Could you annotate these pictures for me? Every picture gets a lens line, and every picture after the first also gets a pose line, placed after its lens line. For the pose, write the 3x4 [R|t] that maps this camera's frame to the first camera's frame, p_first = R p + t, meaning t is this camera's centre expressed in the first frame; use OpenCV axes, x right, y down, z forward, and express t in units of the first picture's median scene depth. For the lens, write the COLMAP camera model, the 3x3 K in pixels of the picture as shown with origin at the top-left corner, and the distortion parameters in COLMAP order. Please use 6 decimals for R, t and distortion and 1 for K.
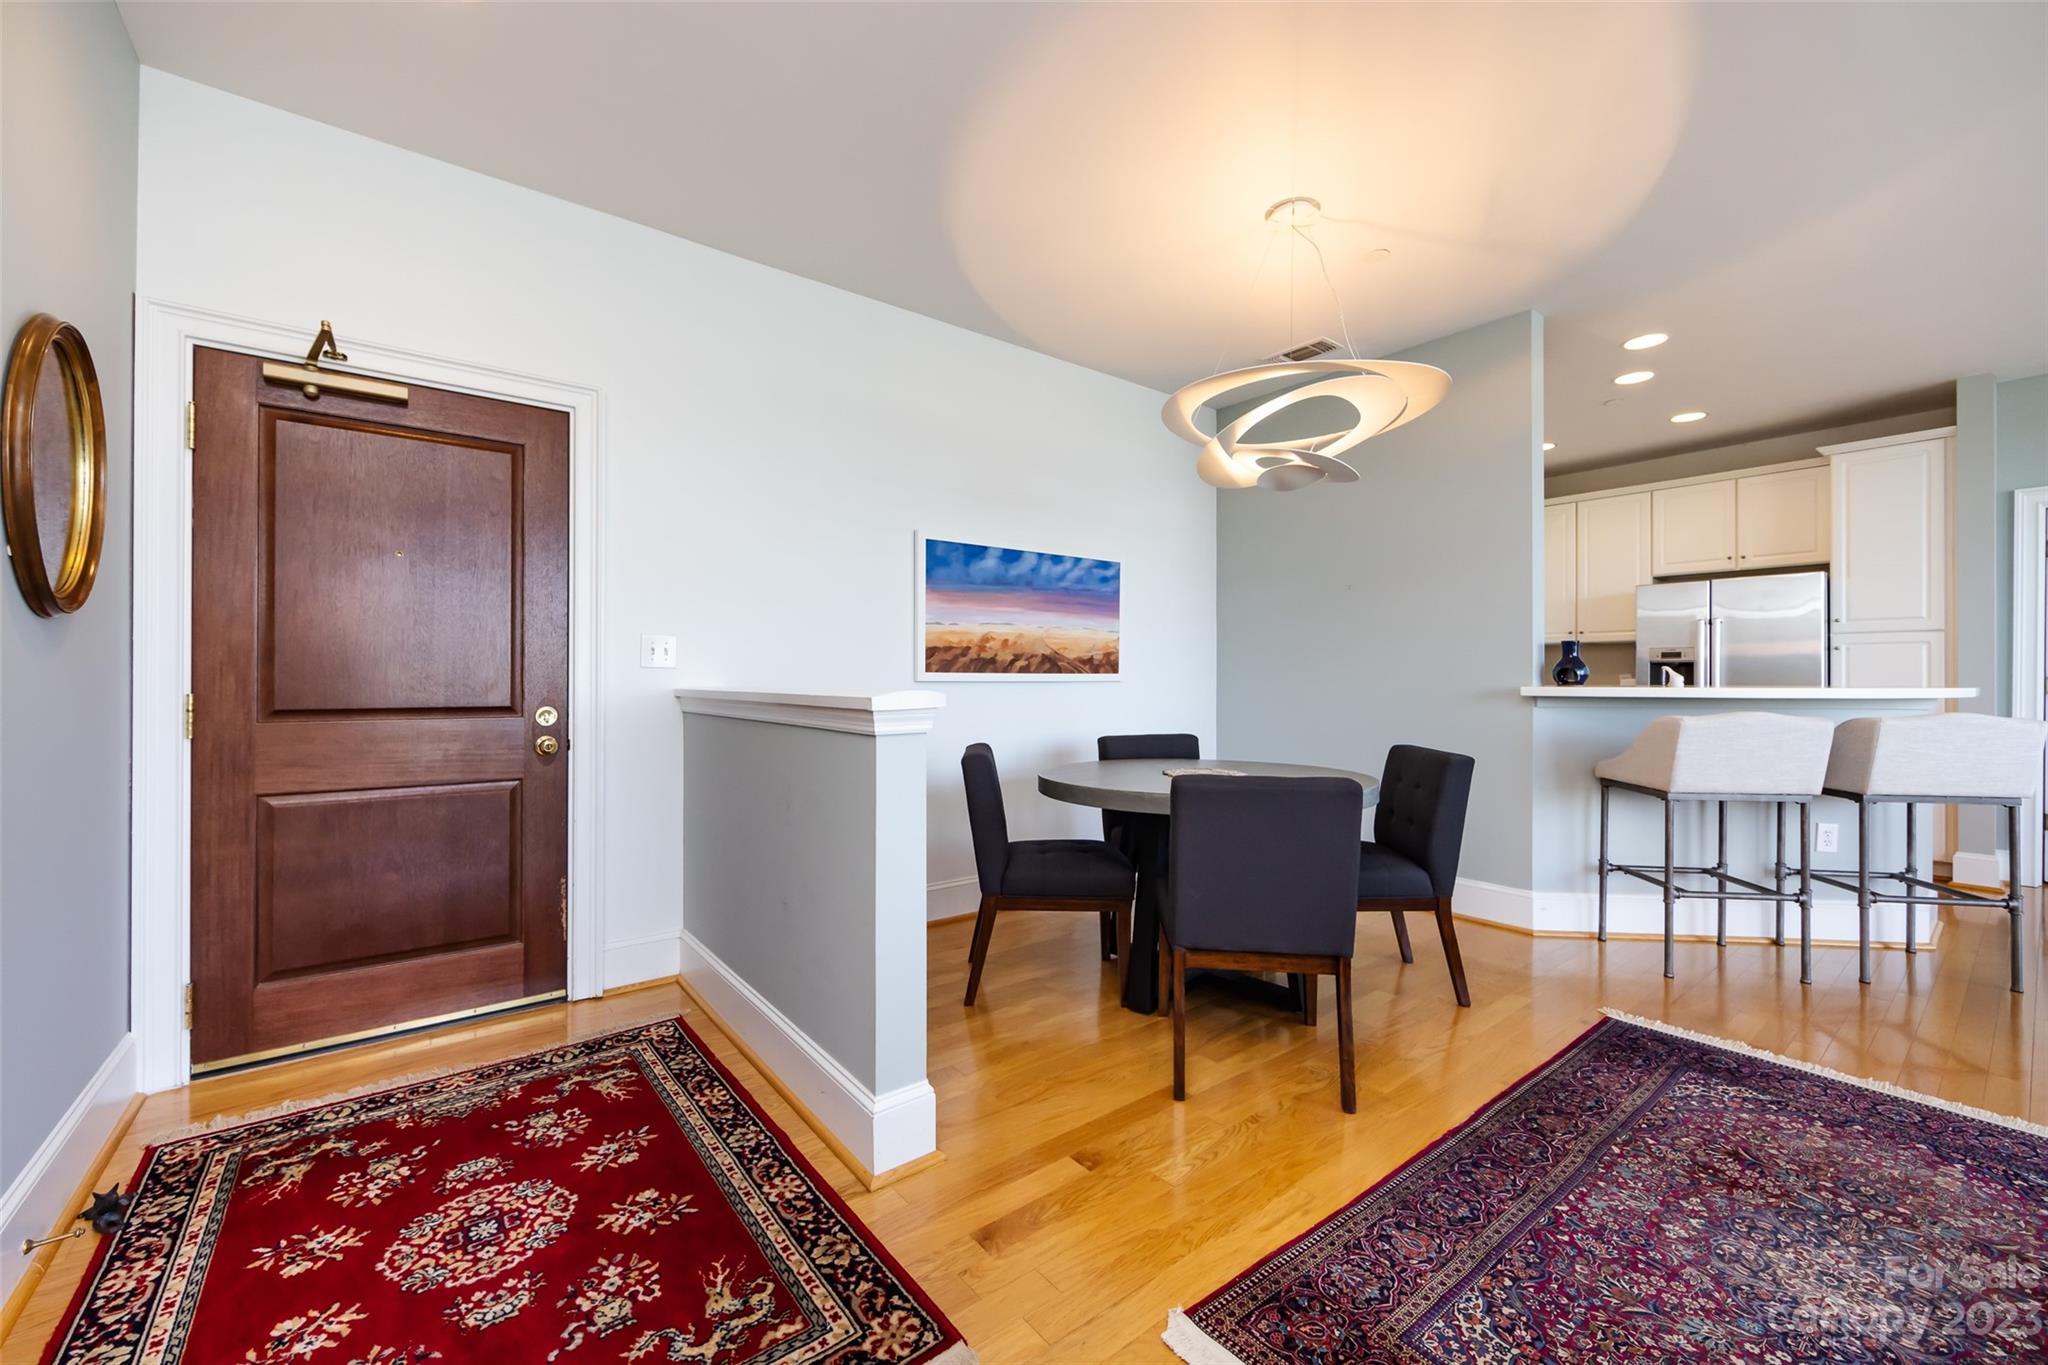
lens RADIAL K [[809.7, 0, 1009.7], [0, 809.7, 677.9], [0, 0, 1]] dist [-0.003741, -0.000189]
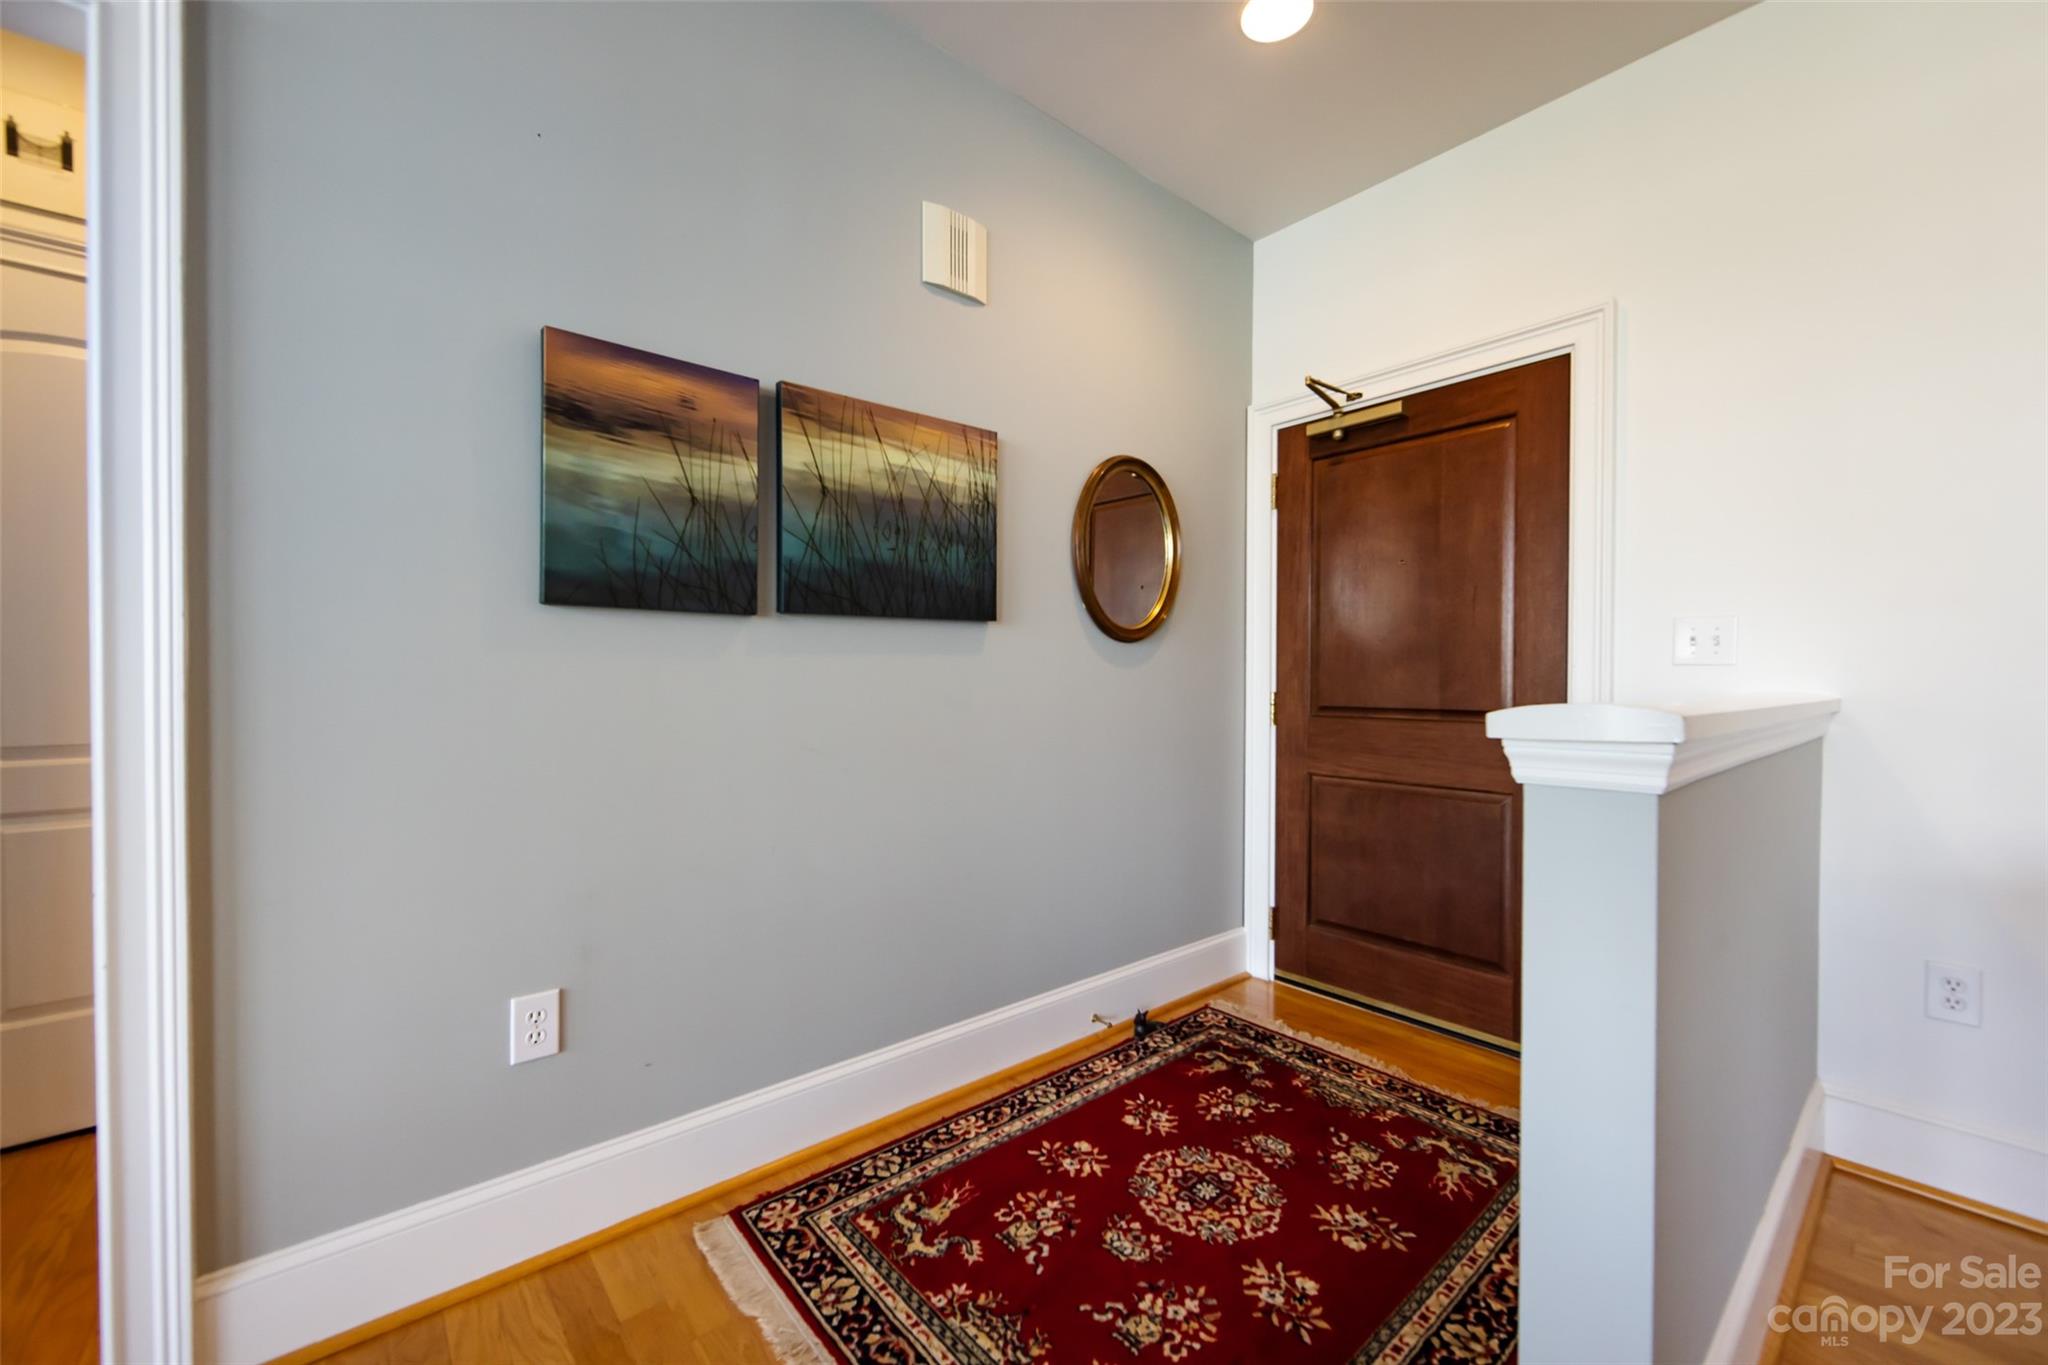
lens RADIAL K [[809.7, 0, 1034.4], [0, 809.7, 681.5], [0, 0, 1]] dist [-0.003741, -0.000189]
pose [[0.058084, 0.005754, -0.998295, 0.236955], [-0.002215, 0.999982, 0.005635, -0.001714], [0.998309, 0.001884, 0.058096, 0.407212]]
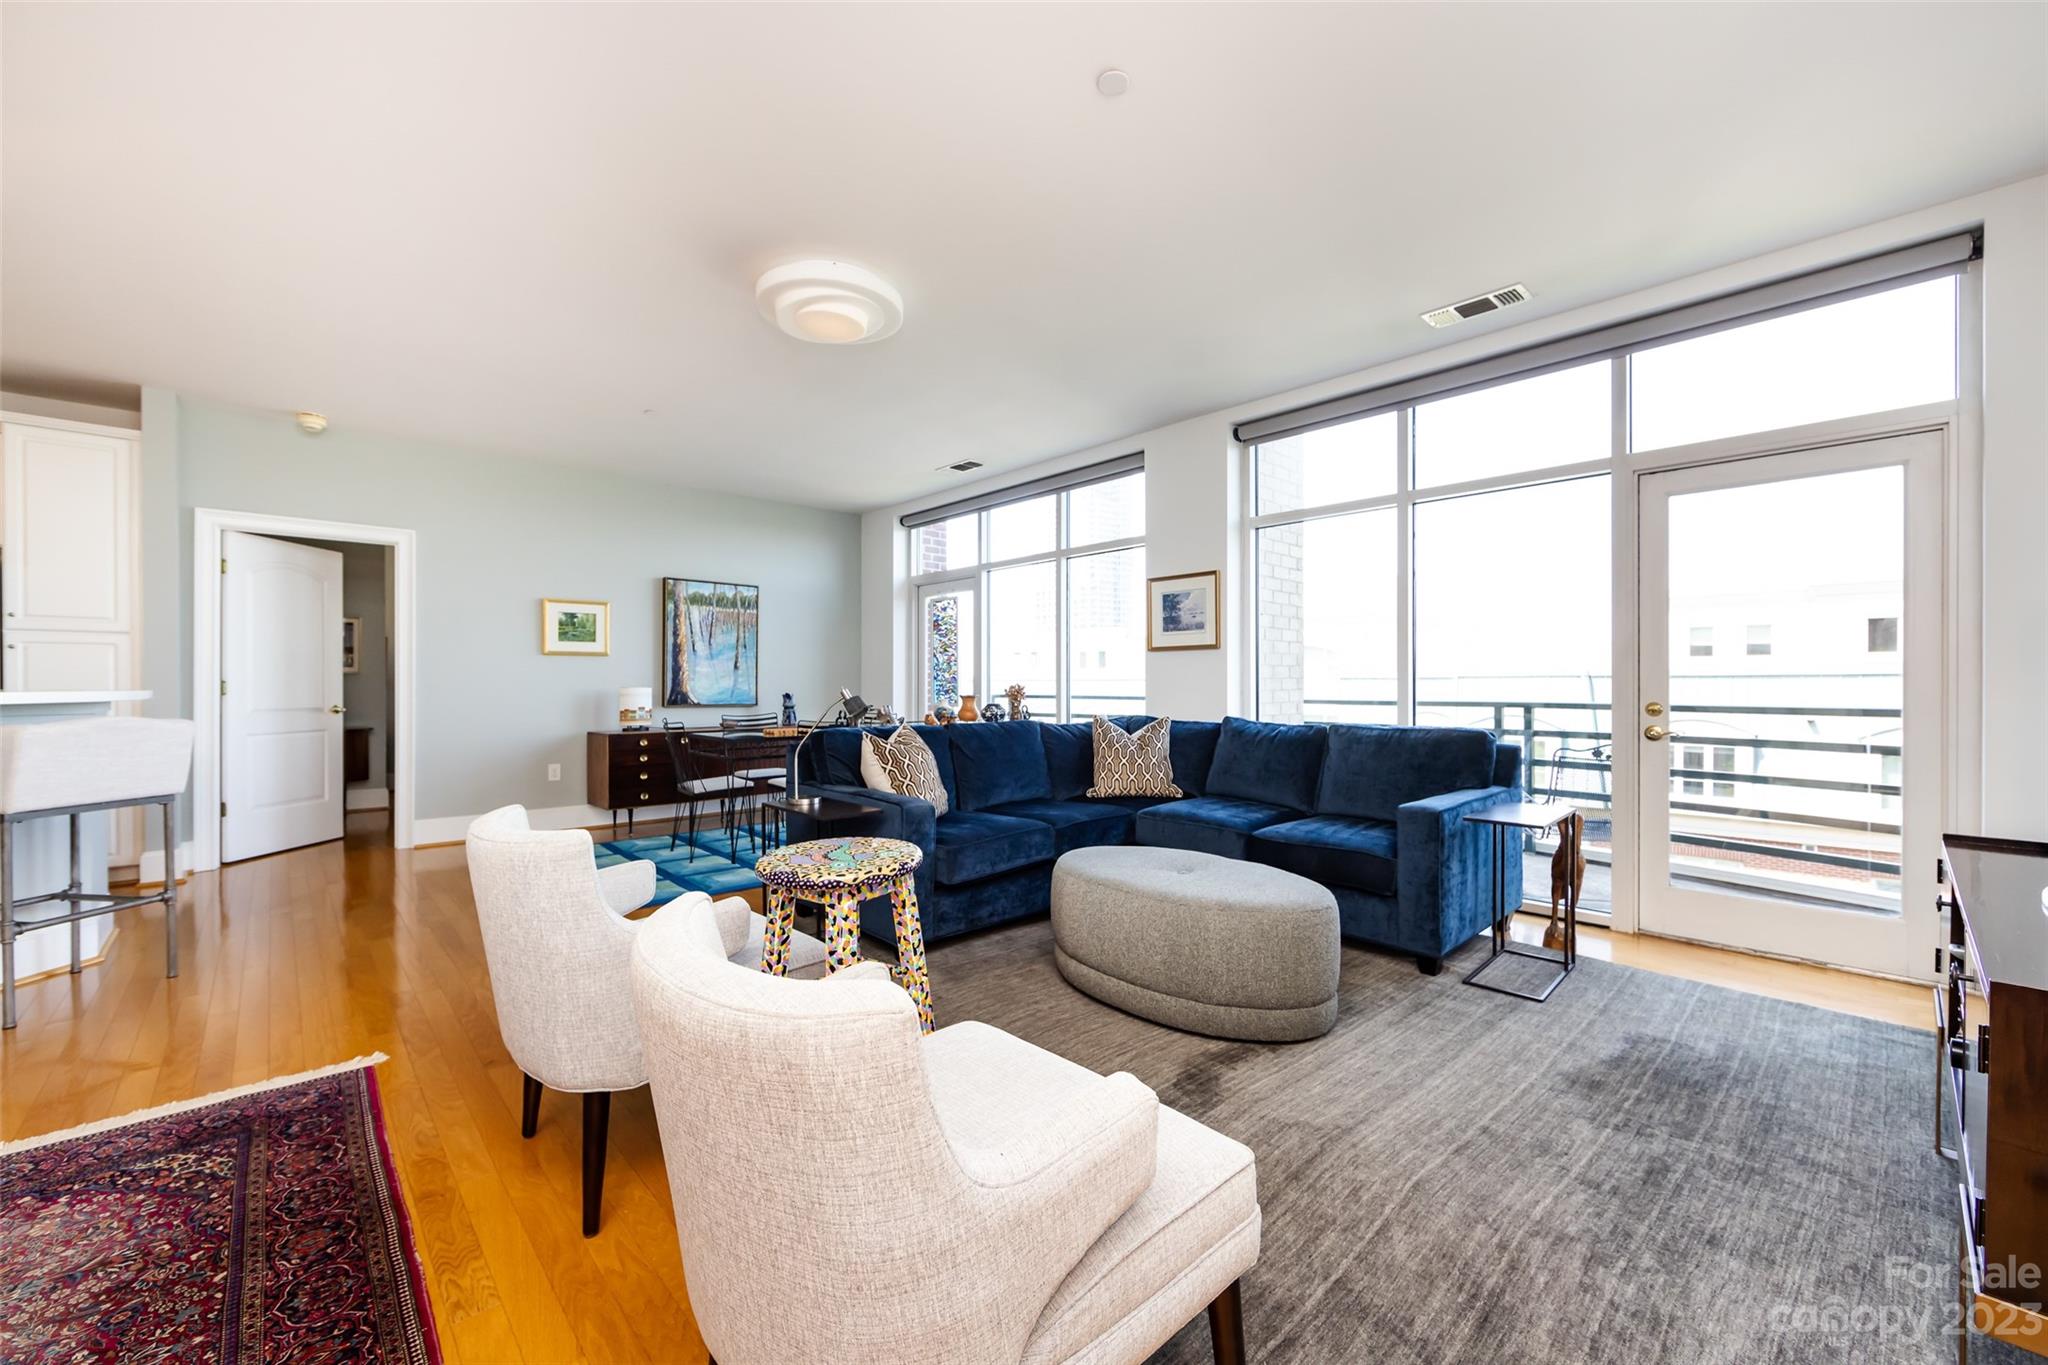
lens RADIAL K [[809.7, 0, 1032.1], [0, 809.7, 686.4], [0, 0, 1]] dist [-0.003741, -0.000189]
pose [[-0.099213, -0.005042, 0.995053, 0.092673], [0.000473, 0.999987, 0.005114, 0.002013], [-0.995066, 0.000978, -0.099209, -0.026997]]
